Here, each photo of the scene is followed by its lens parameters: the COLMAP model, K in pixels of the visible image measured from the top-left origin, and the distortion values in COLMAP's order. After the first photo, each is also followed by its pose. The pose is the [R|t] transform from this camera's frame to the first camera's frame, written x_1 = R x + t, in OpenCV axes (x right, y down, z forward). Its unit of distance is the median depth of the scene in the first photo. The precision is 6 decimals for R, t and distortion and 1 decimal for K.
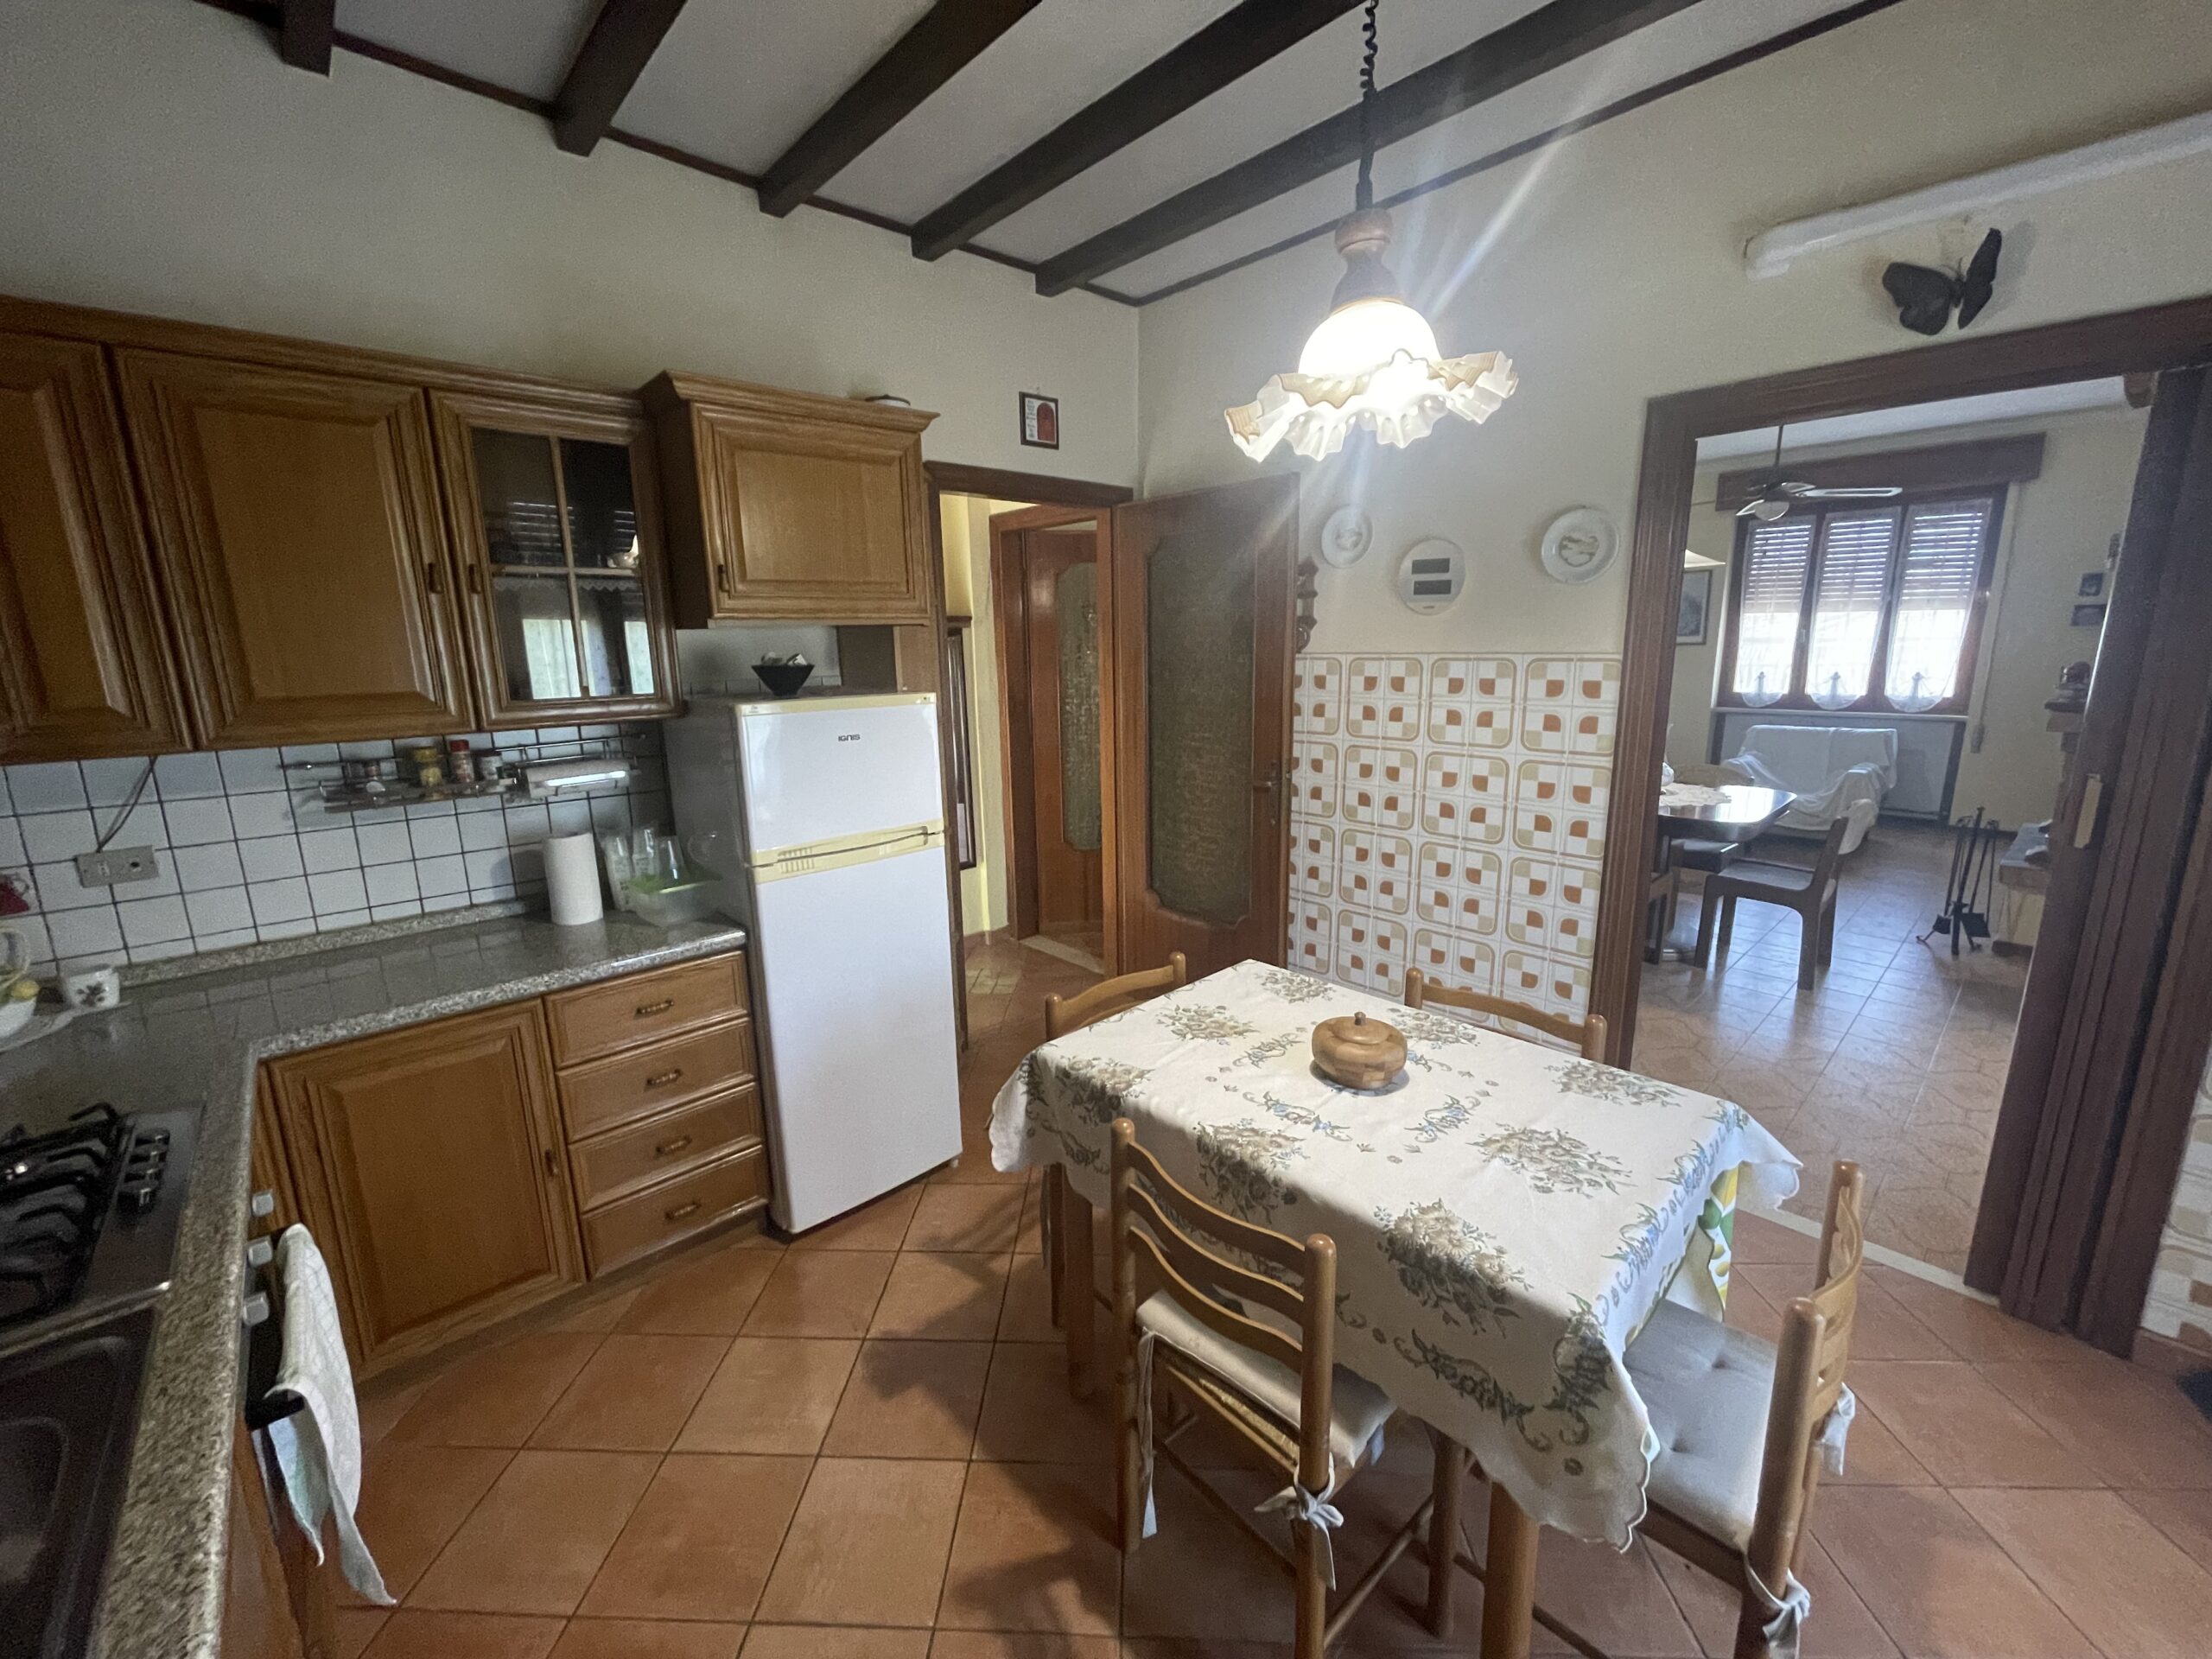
lens RADIAL K [[889.5, 0, 1093.8], [0, 889.5, 825.4], [0, 0, 1]] dist [-0.006679, -0.000079]
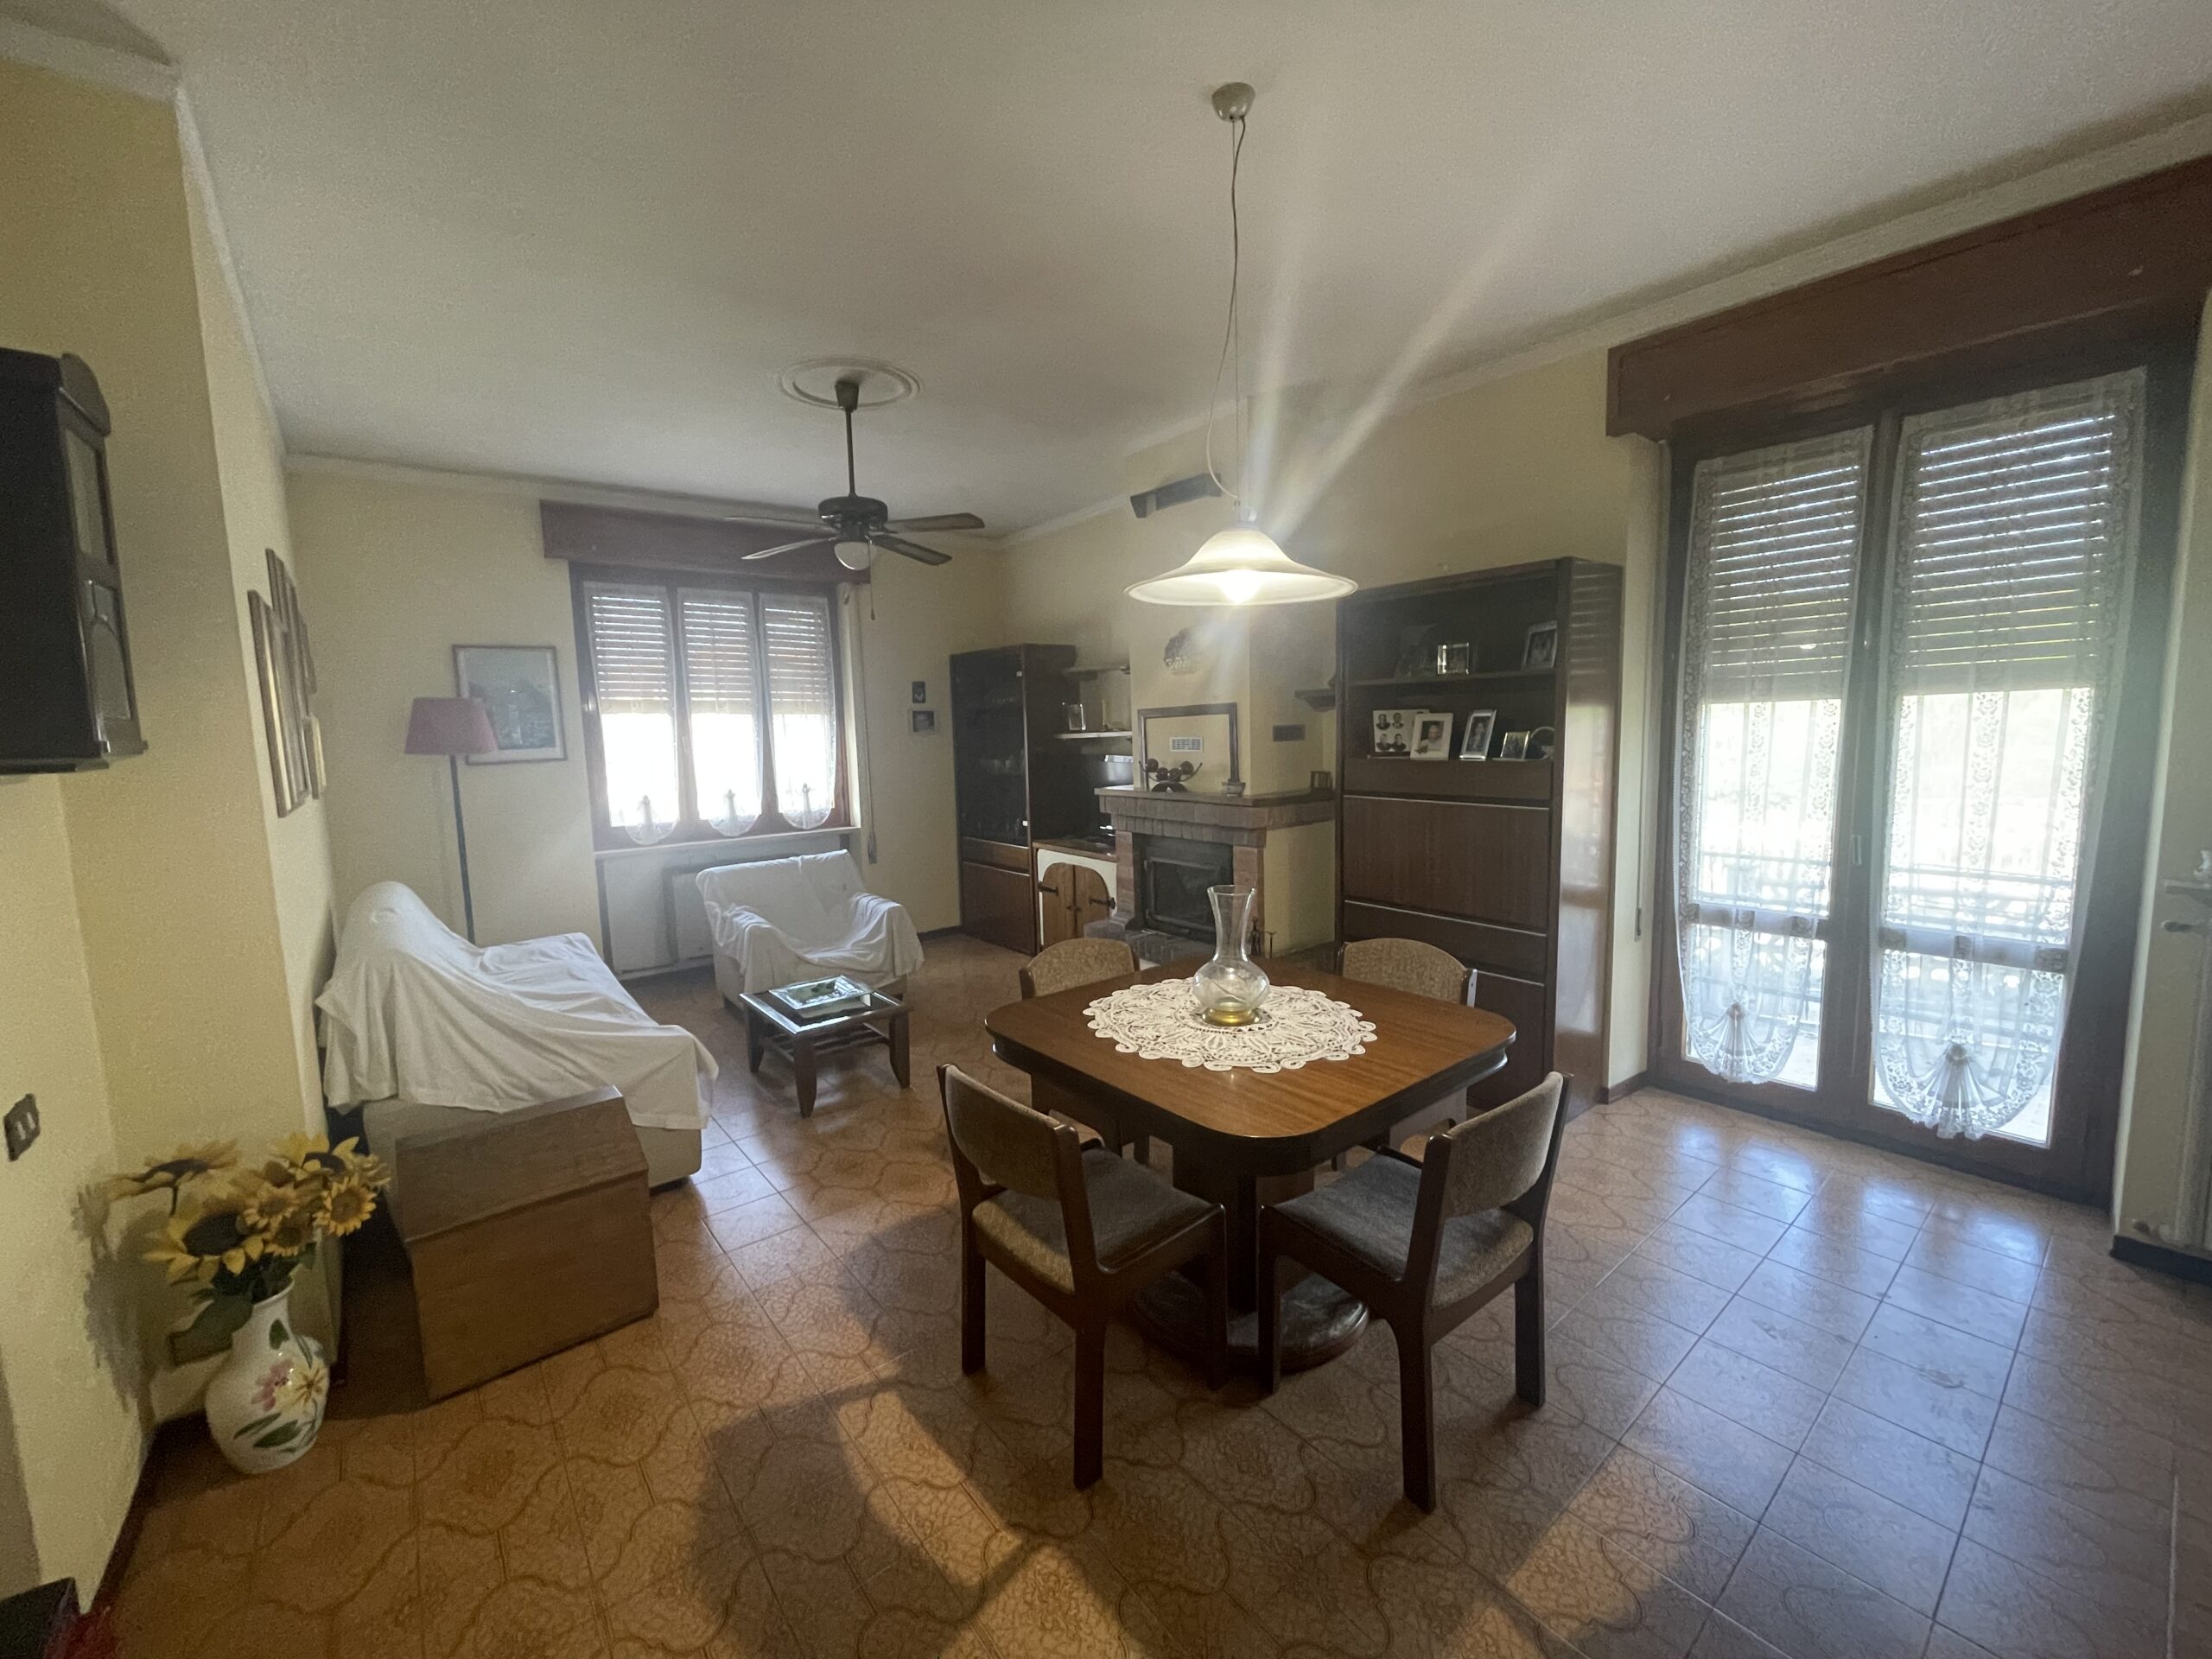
lens RADIAL K [[889.5, 0, 1101.0], [0, 889.5, 822.7], [0, 0, 1]] dist [-0.006679, -0.000079]
pose [[0.041169, -0.095445, 0.994583, 0.058087], [0.220182, 0.971823, 0.084147, -0.128188], [-0.974590, 0.215525, 0.061024, 0.591825]]
